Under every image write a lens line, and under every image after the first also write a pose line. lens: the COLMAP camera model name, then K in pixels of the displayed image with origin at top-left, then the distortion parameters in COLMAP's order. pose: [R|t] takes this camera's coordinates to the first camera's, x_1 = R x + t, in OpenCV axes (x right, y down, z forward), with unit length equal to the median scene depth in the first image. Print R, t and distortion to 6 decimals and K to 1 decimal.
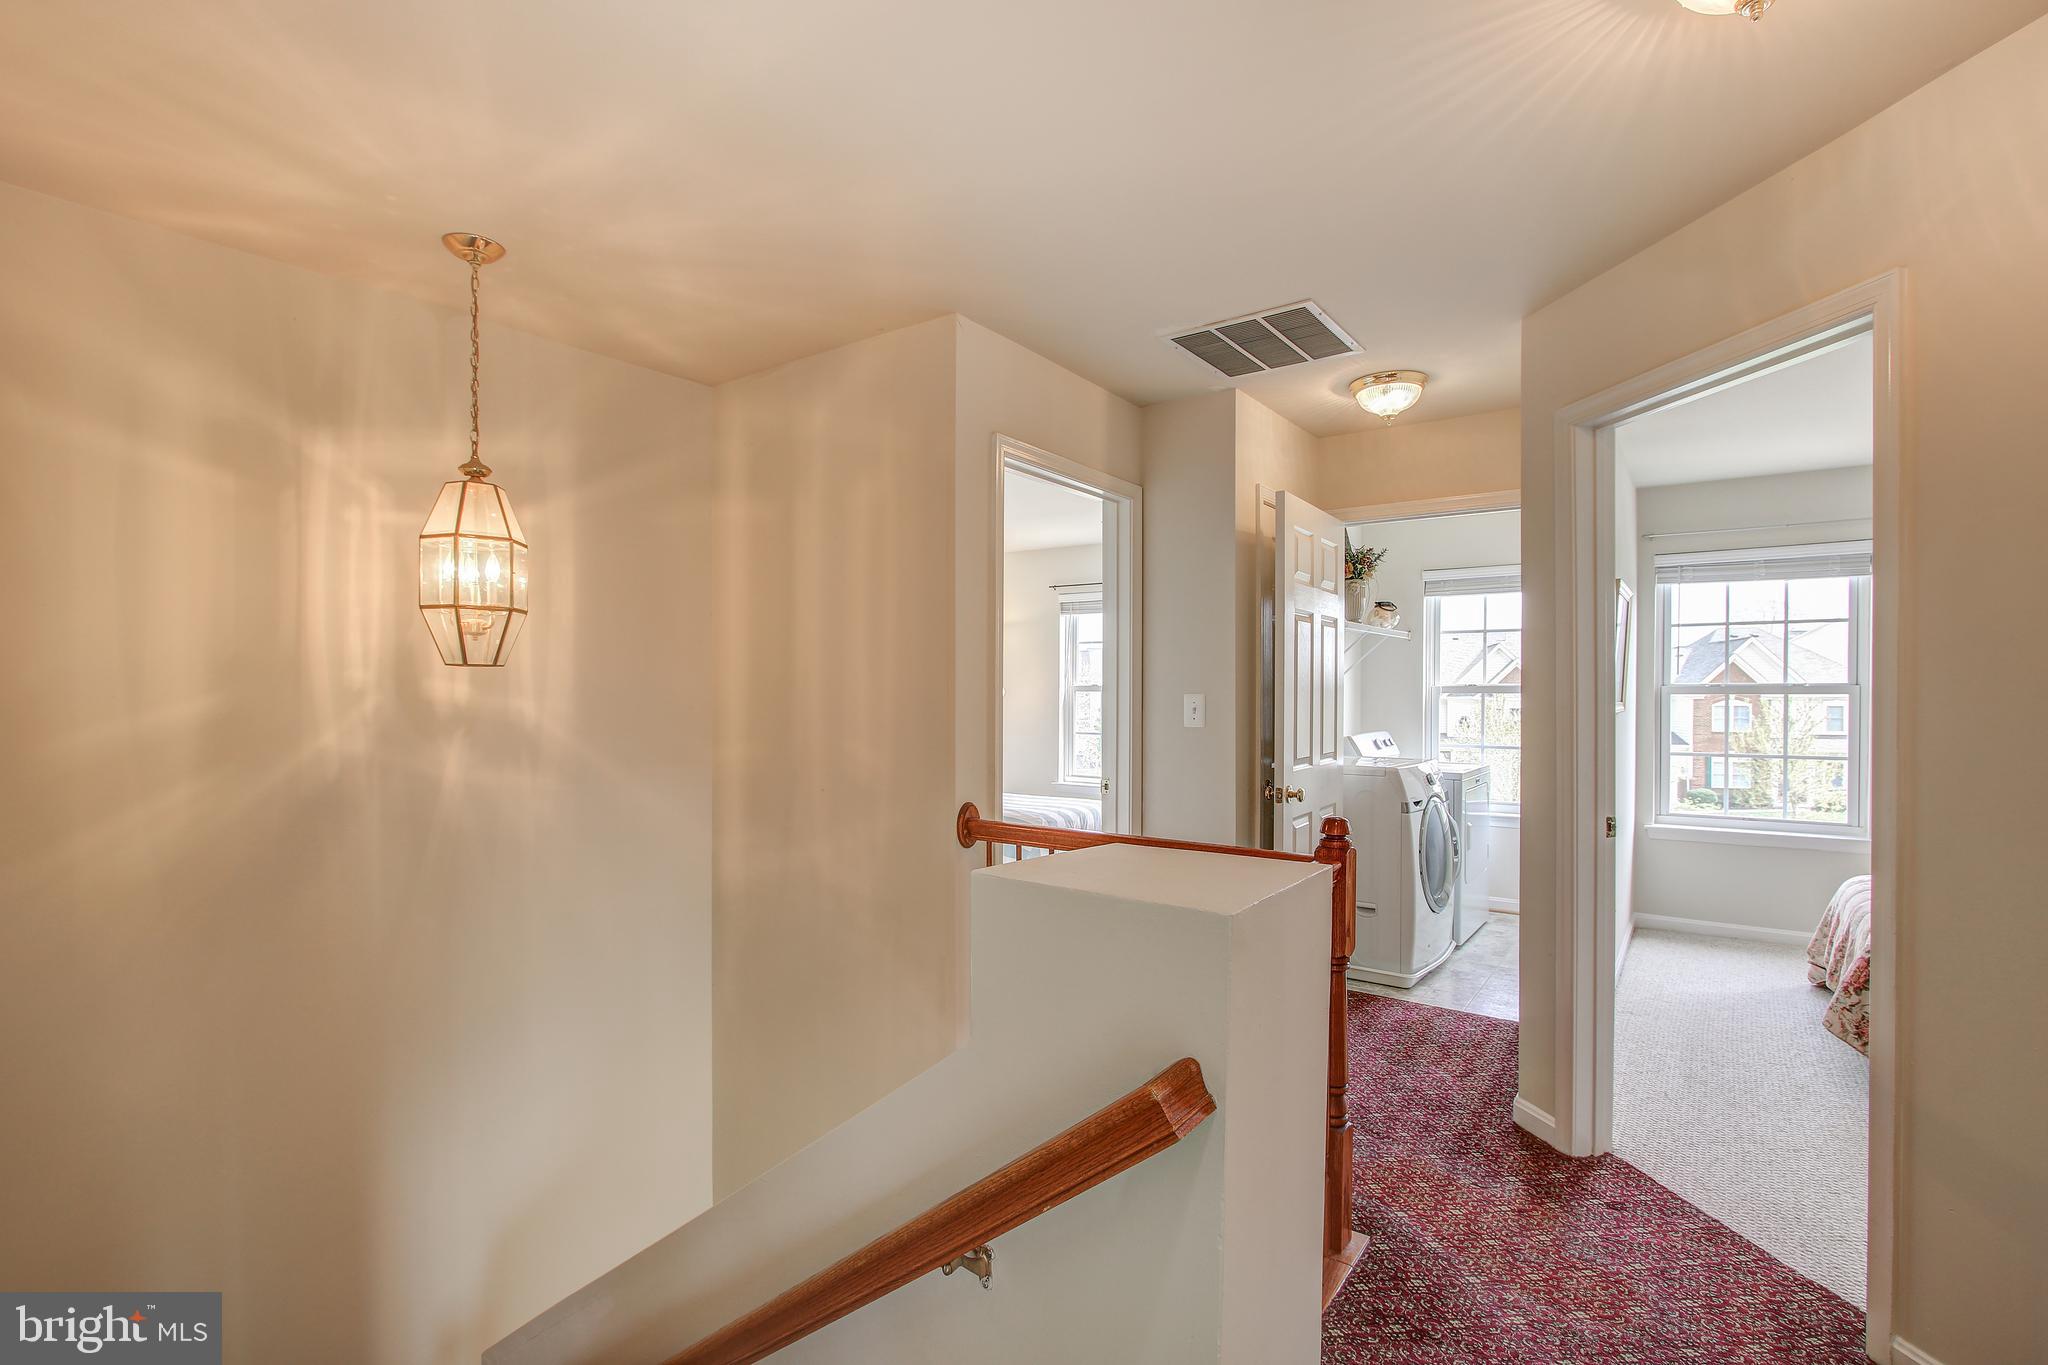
lens RADIAL K [[958.7, 0, 1027.3], [0, 958.7, 697.2], [0, 0, 1]] dist [-0.026283, 0.006995]
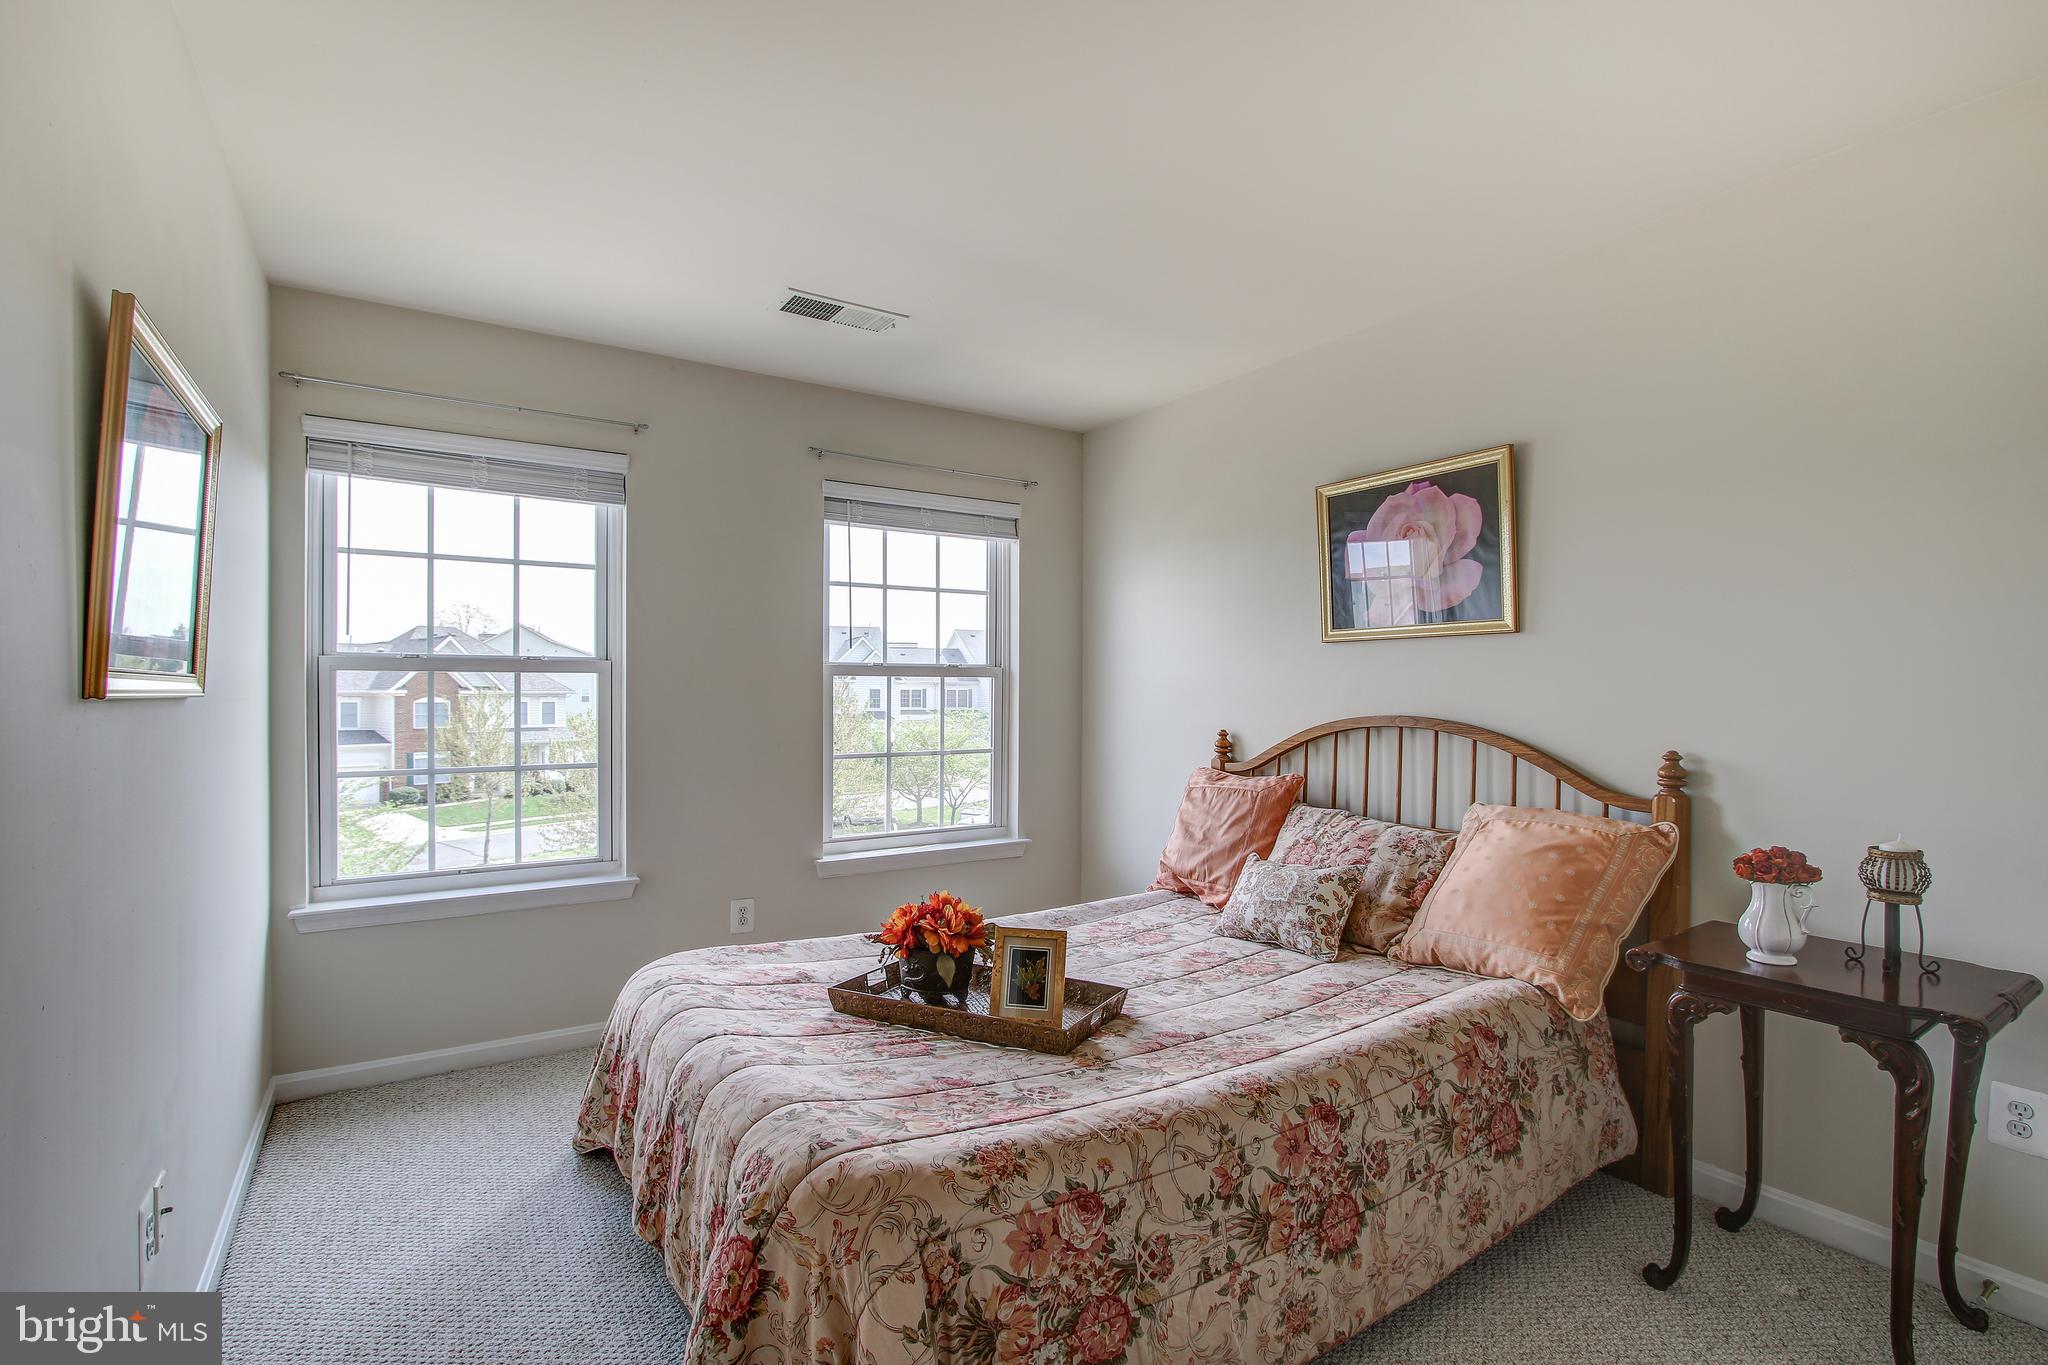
lens RADIAL K [[958.7, 0, 1027.3], [0, 958.7, 697.2], [0, 0, 1]] dist [-0.026283, 0.006995]
pose [[0.362429, -0.008052, 0.931977, 0.319055], [0.006319, 0.999961, 0.006182, 0.012293], [-0.931990, 0.003649, 0.362466, 0.435488]]
